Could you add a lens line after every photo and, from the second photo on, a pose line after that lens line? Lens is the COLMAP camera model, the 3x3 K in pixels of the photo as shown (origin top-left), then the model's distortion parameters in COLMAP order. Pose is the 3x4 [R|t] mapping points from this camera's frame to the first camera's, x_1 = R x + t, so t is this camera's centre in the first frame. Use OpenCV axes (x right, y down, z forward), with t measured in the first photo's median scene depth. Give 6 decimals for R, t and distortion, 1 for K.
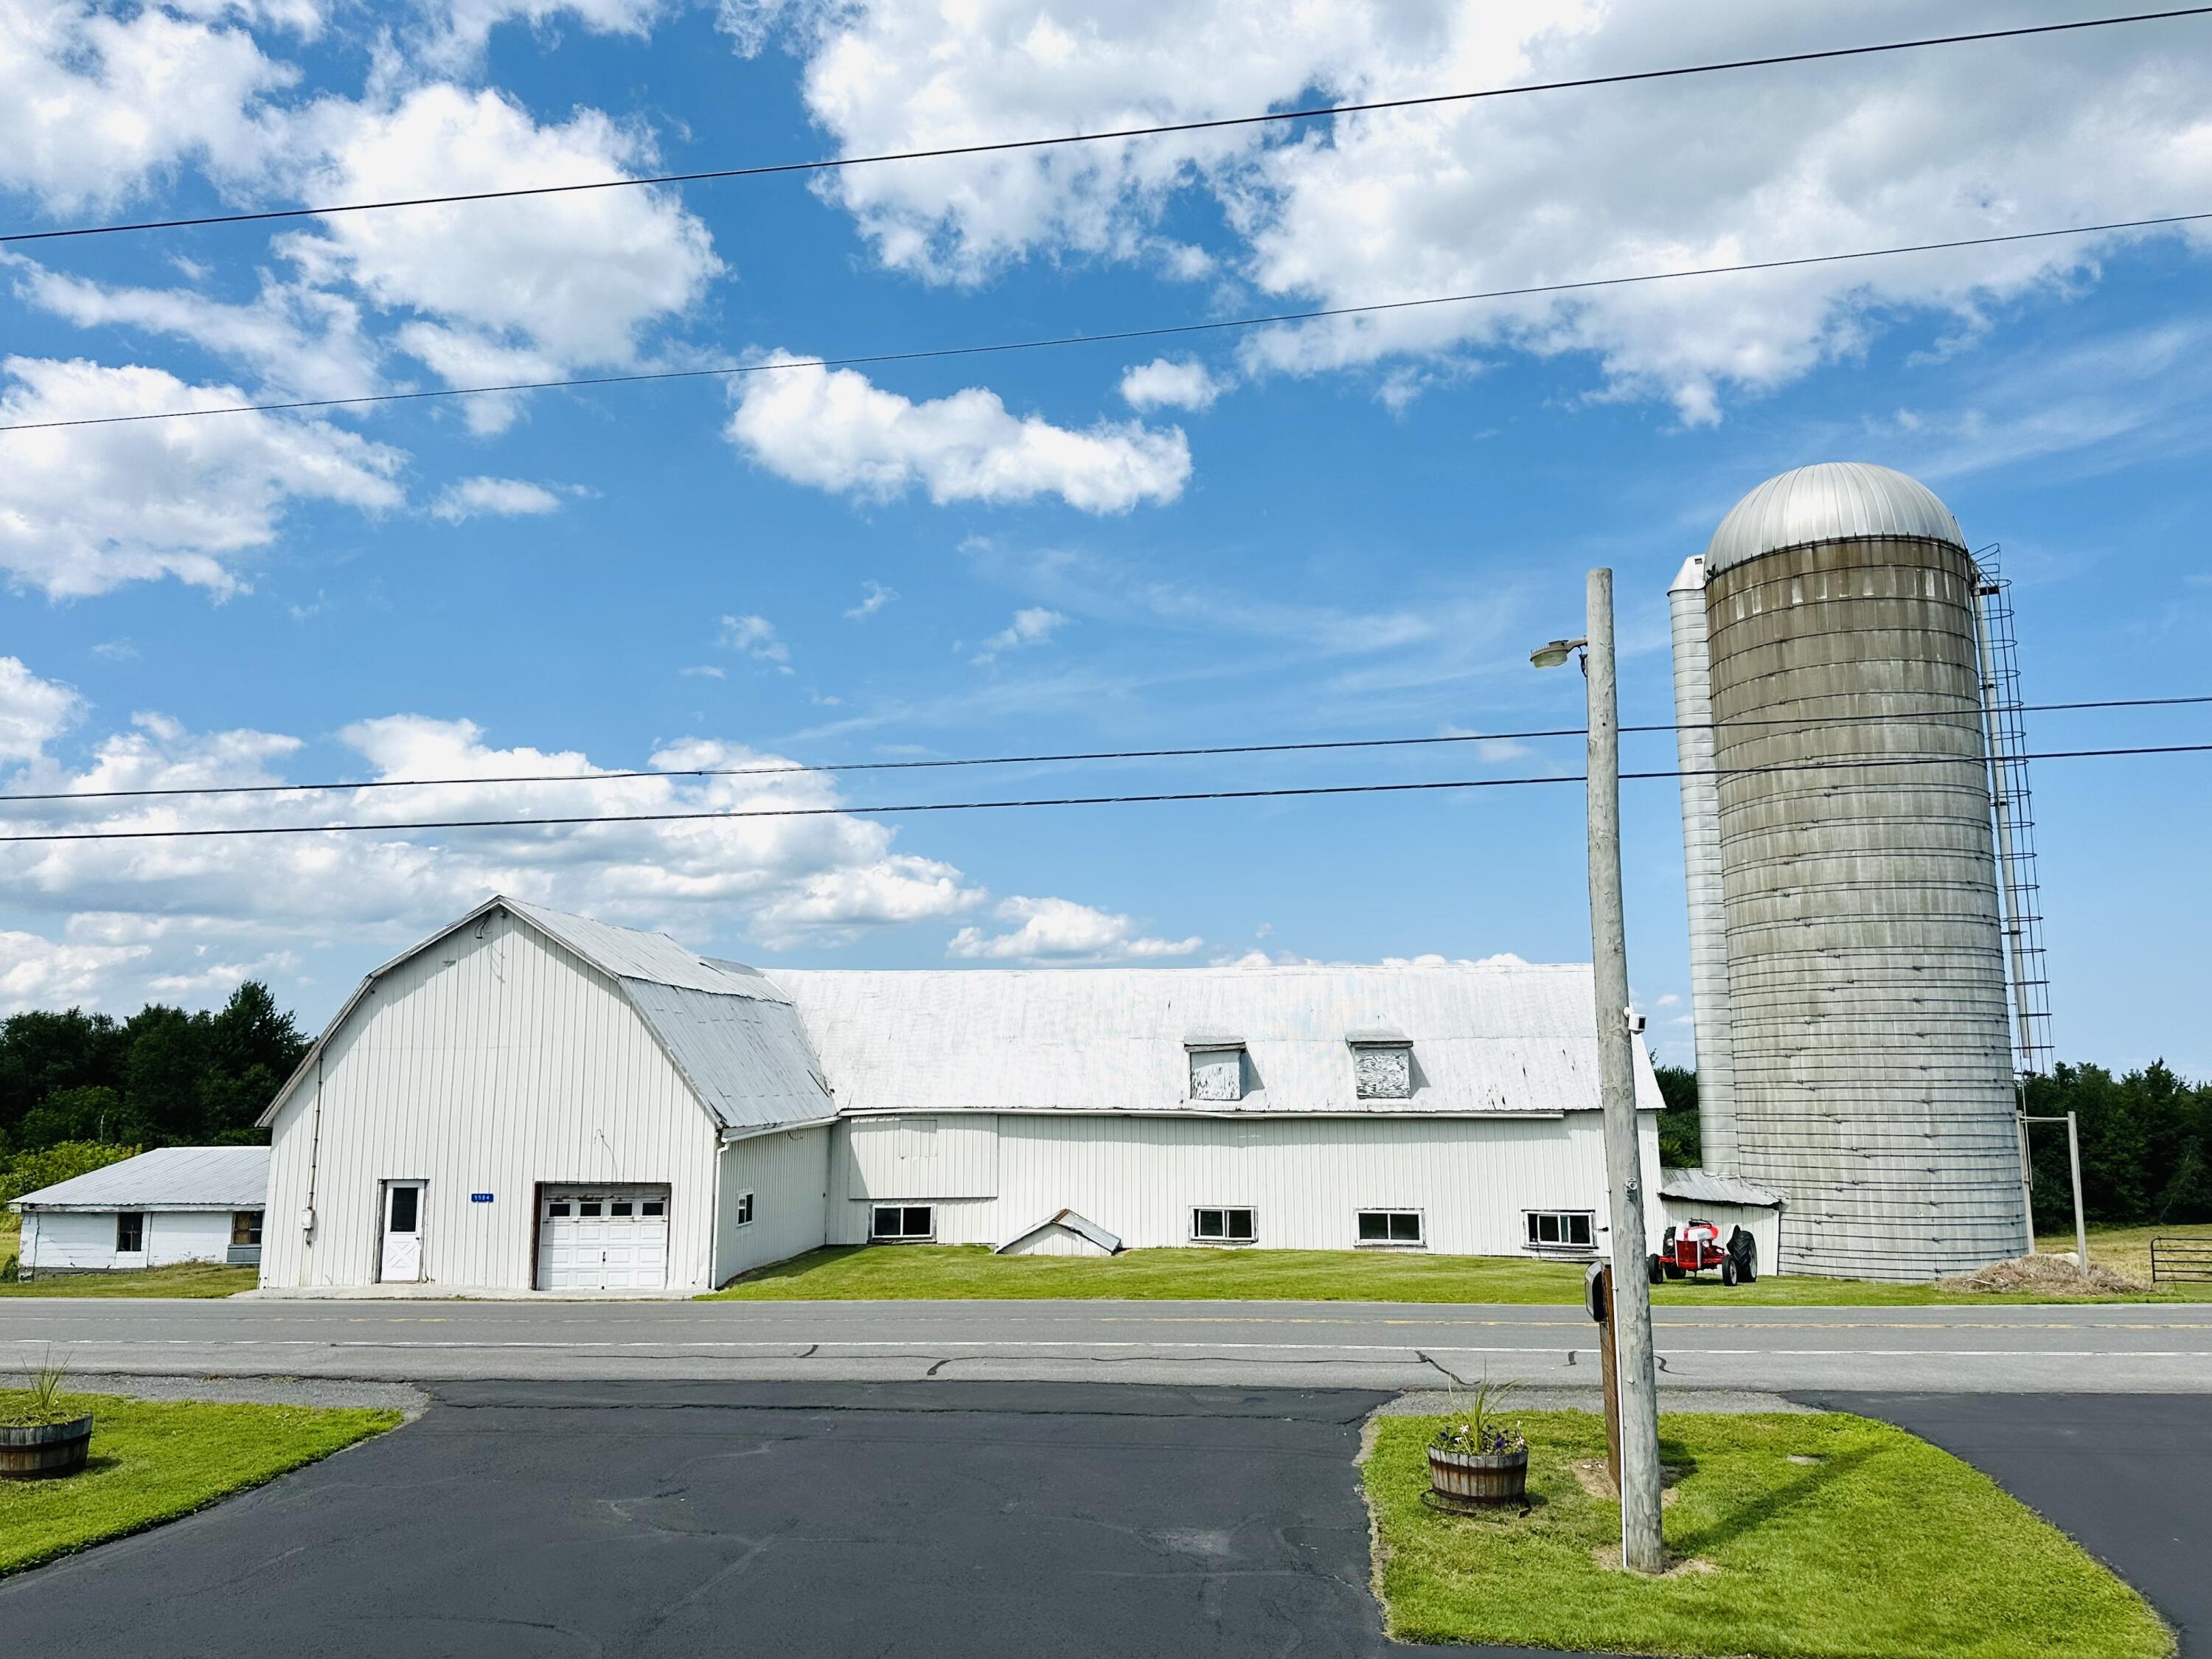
lens RADIAL K [[1716.5, 0, 1098.5], [0, 1716.5, 826.2], [0, 0, 1]] dist [0.078688, -0.054524]
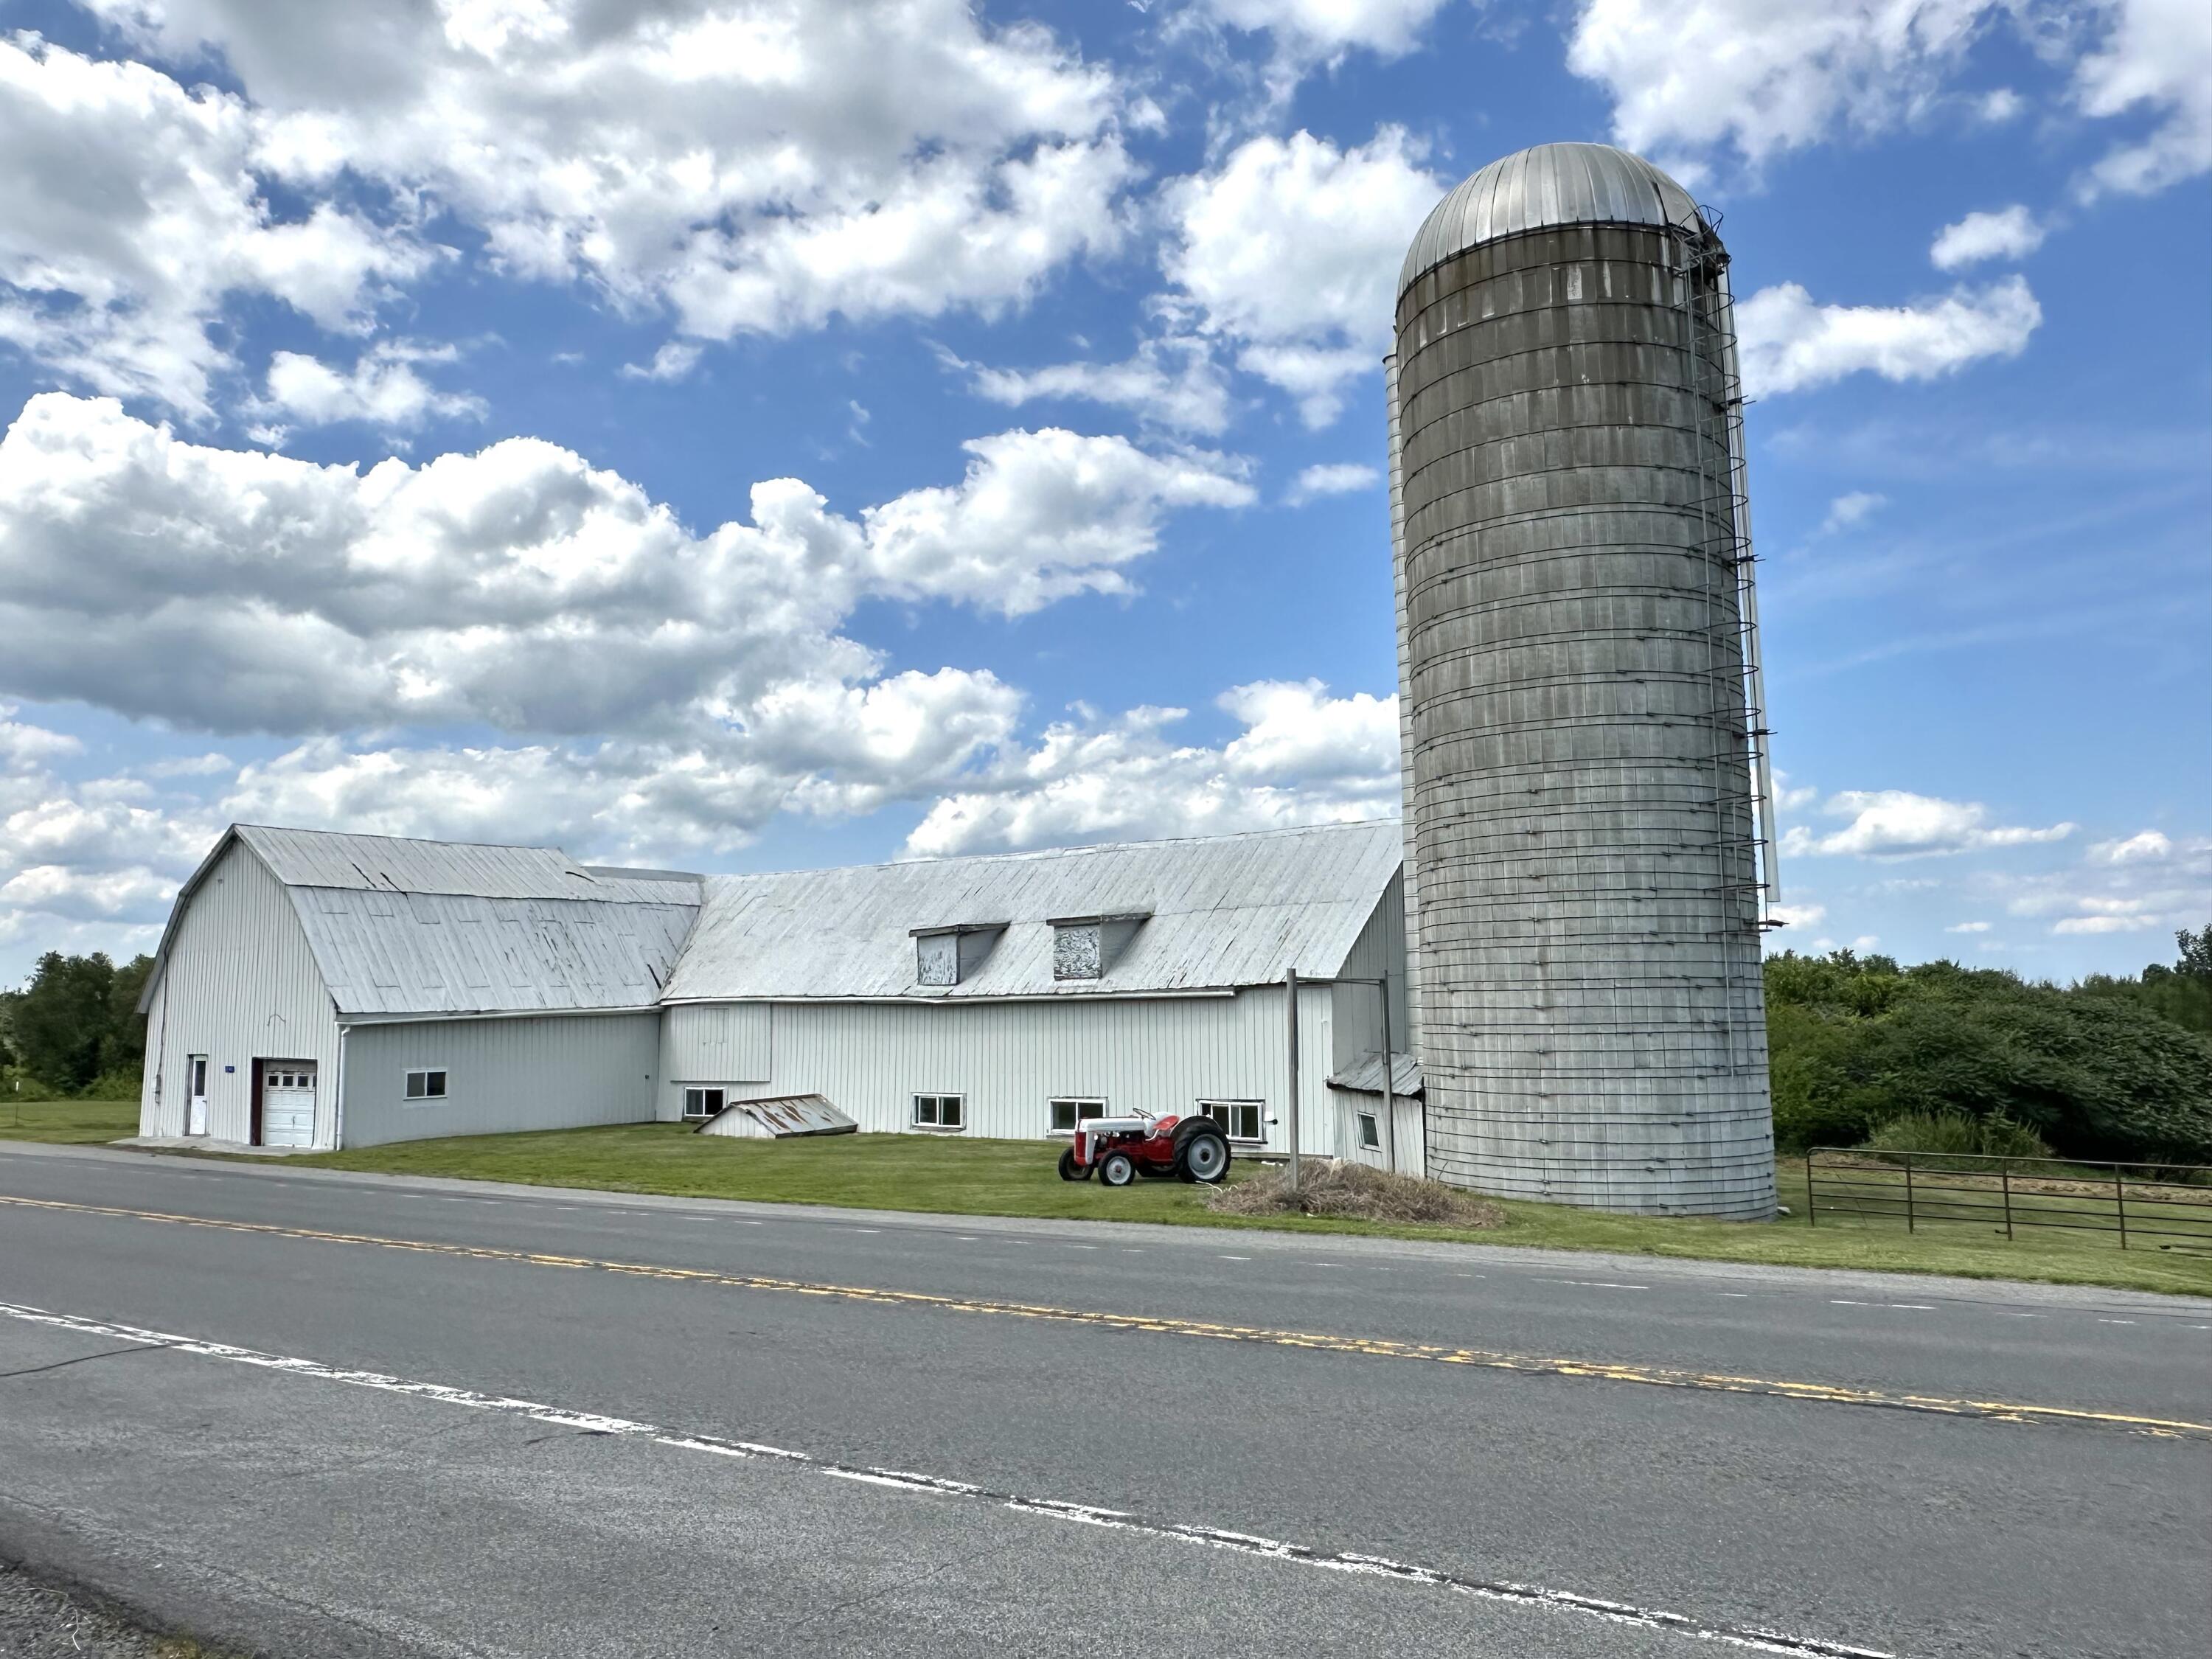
lens RADIAL K [[1567.3, 0, 1103.4], [0, 1567.3, 822.2], [0, 0, 1]] dist [-0.004875, -0.017023]
pose [[0.872108, -0.067845, -0.484588, 0.594453], [0.088929, 0.995824, 0.020622, 0.059697], [0.481165, -0.061078, 0.874500, 0.285638]]
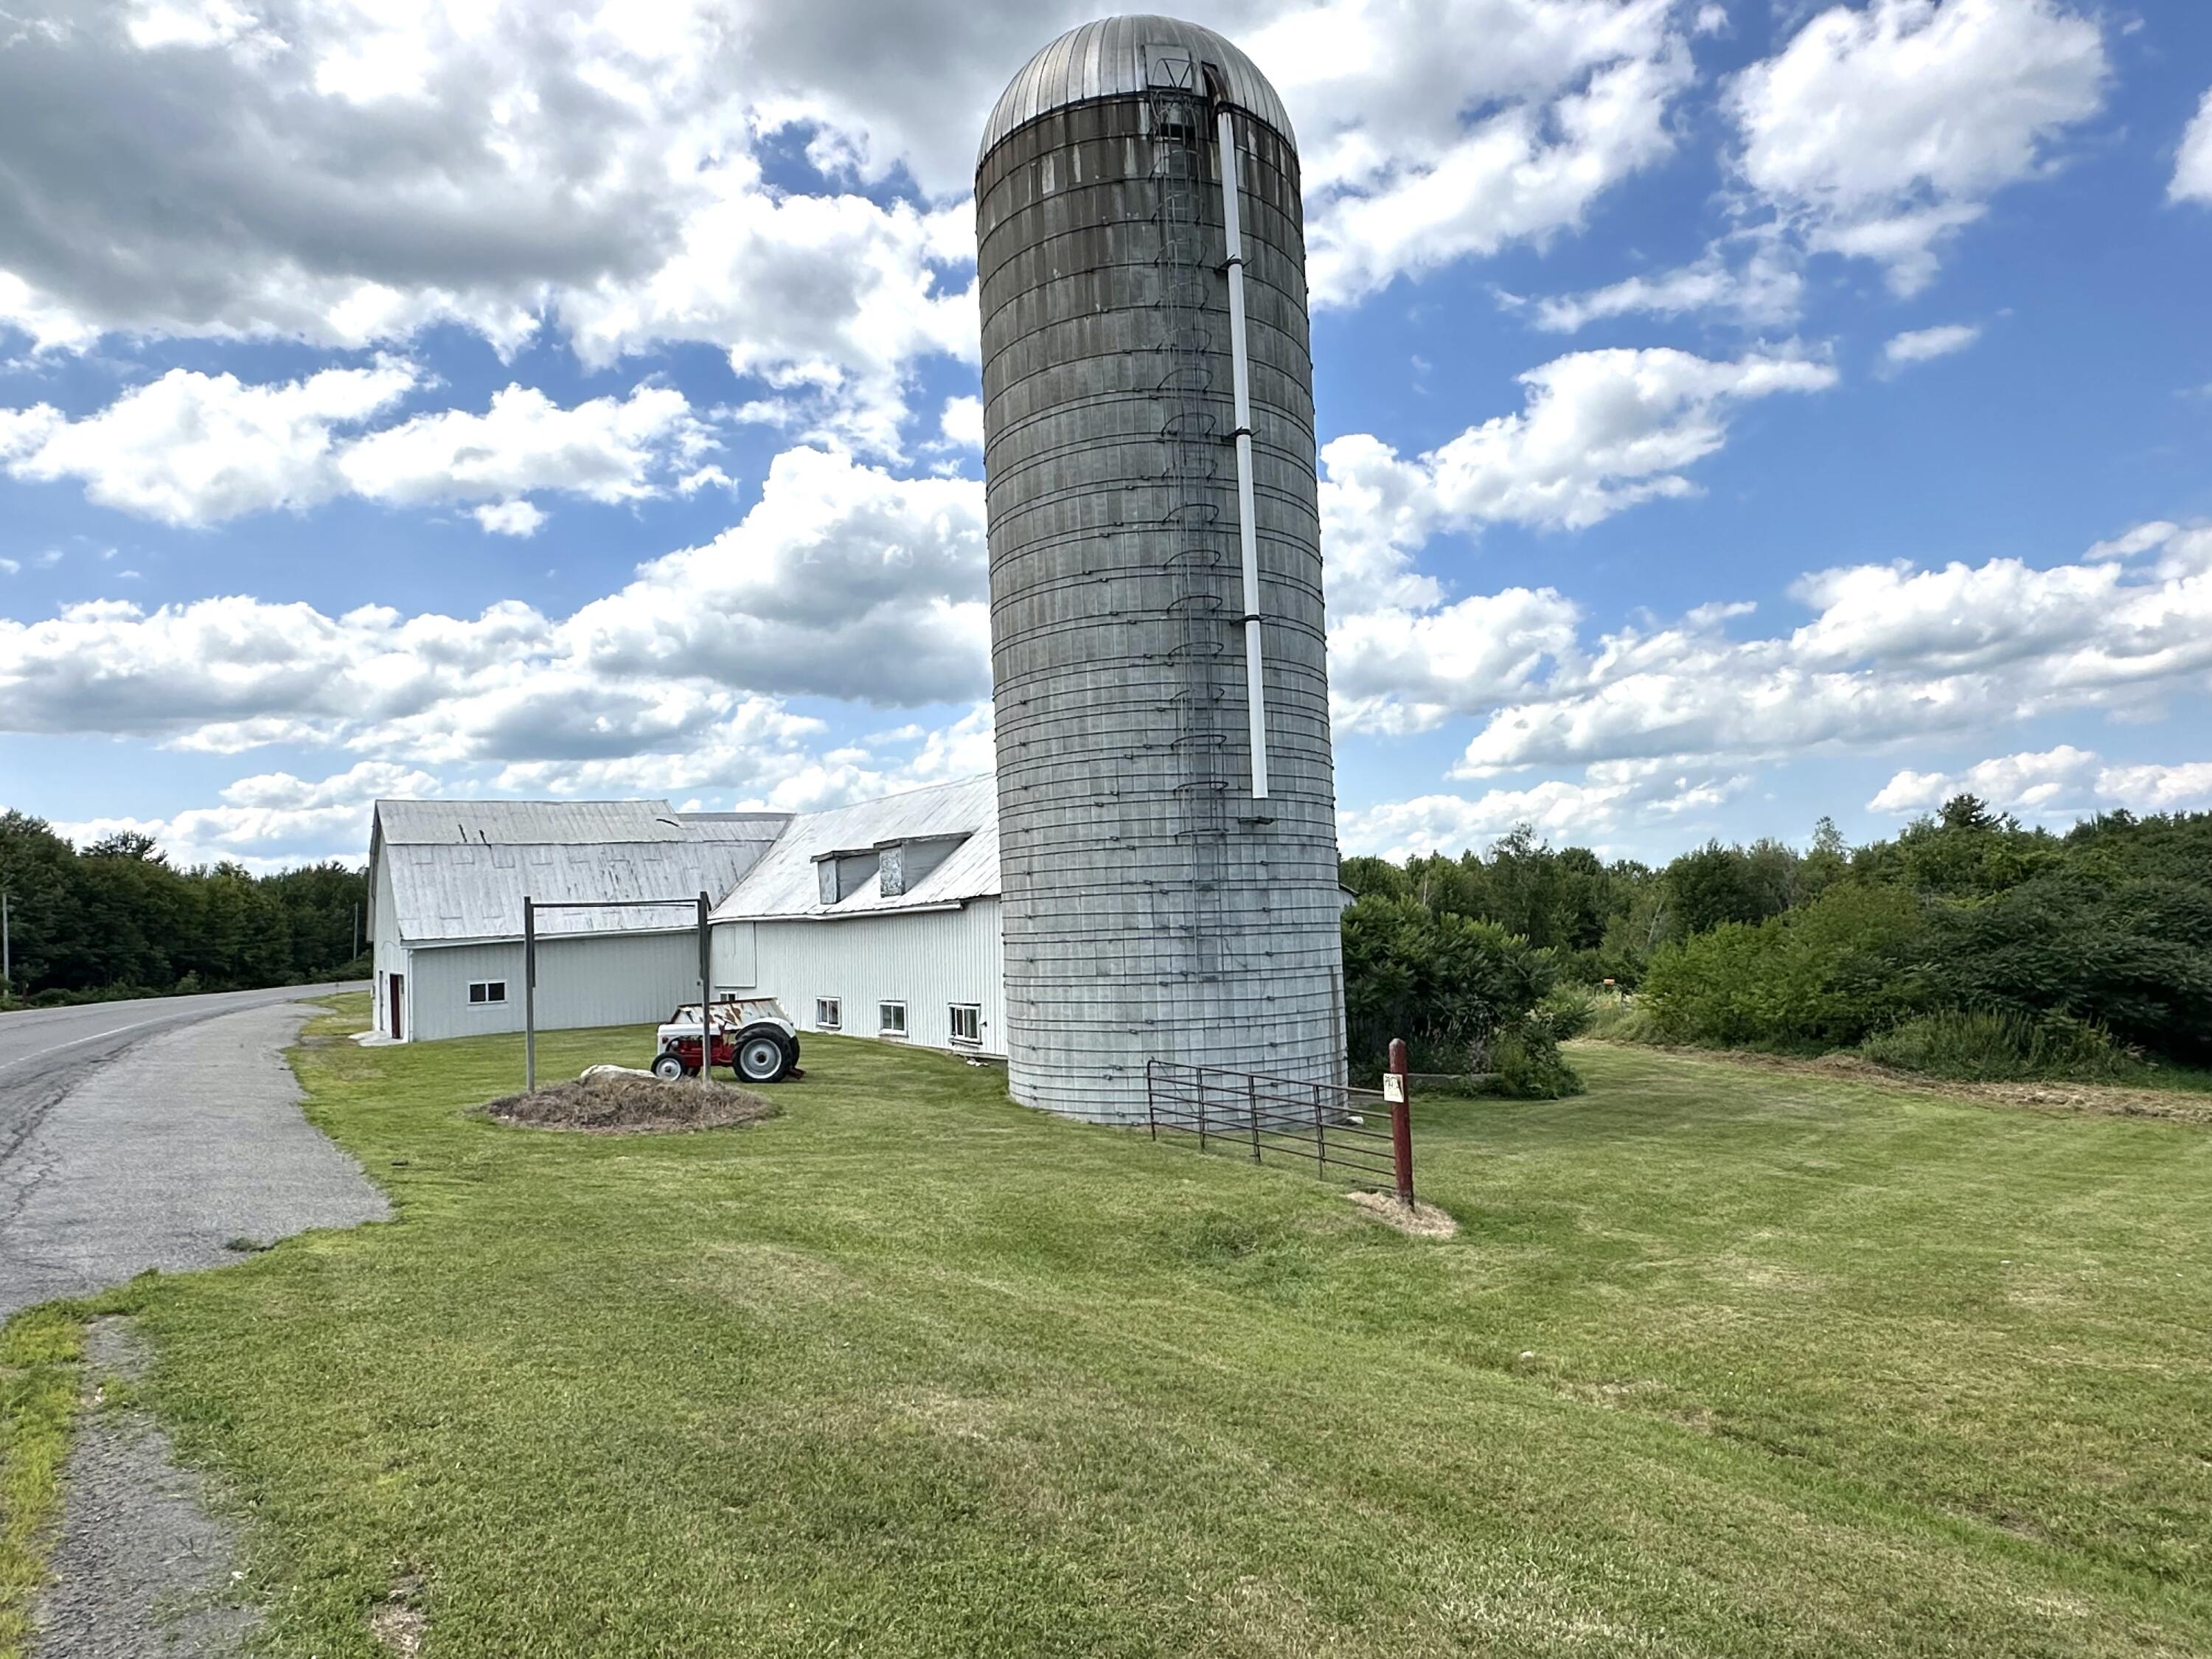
lens RADIAL K [[1385.9, 0, 1118.1], [0, 1385.9, 828.8], [0, 0, 1]] dist [-0.001487, -0.004496]
pose [[0.614358, -0.077351, -0.785227, 0.906284], [0.164773, 0.985819, 0.031807, 0.115517], [0.771631, -0.148925, 0.618391, 0.602227]]
